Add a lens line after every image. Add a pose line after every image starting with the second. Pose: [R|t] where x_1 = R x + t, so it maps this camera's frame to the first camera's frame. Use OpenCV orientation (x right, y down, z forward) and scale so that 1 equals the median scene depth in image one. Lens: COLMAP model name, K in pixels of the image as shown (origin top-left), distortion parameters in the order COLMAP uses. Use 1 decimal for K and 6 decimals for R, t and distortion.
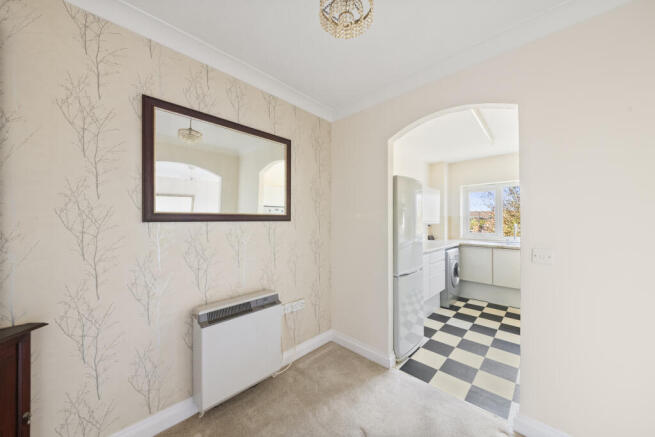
lens RADIAL K [[229.6, 0, 328.0], [0, 229.6, 216.0], [0, 0, 1]] dist [0.007912, -0.000228]
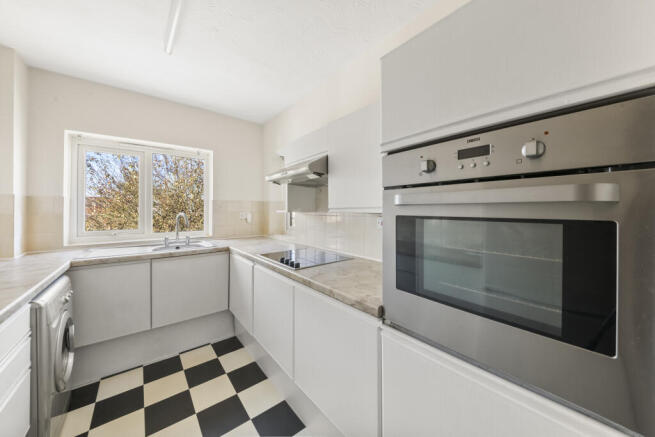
lens RADIAL K [[233.5, 0, 325.0], [0, 233.5, 210.2], [0, 0, 1]] dist [-0.001344, -0.000176]
pose [[0.137140, -0.002502, 0.990549, 0.230134], [-0.018078, 0.999824, 0.005028, 0.016350], [-0.990387, -0.018597, 0.137071, 0.512172]]
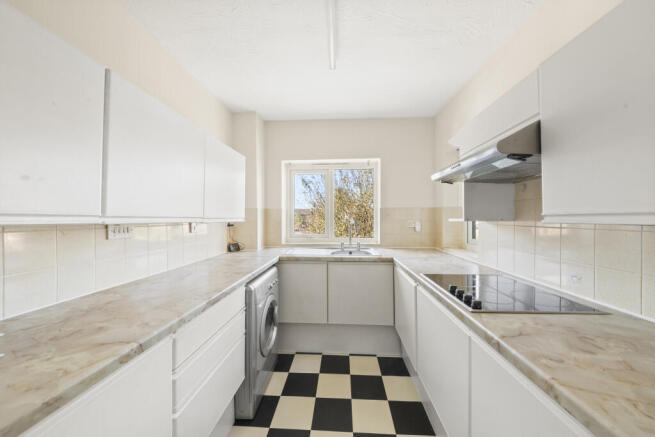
lens RADIAL K [[229.6, 0, 328.0], [0, 229.6, 216.0], [0, 0, 1]] dist [0.007912, -0.000228]
pose [[0.764430, 0.000915, 0.644706, 0.317048], [-0.007838, 0.999938, 0.007874, 0.015788], [-0.644659, -0.011072, 0.764390, 0.522889]]
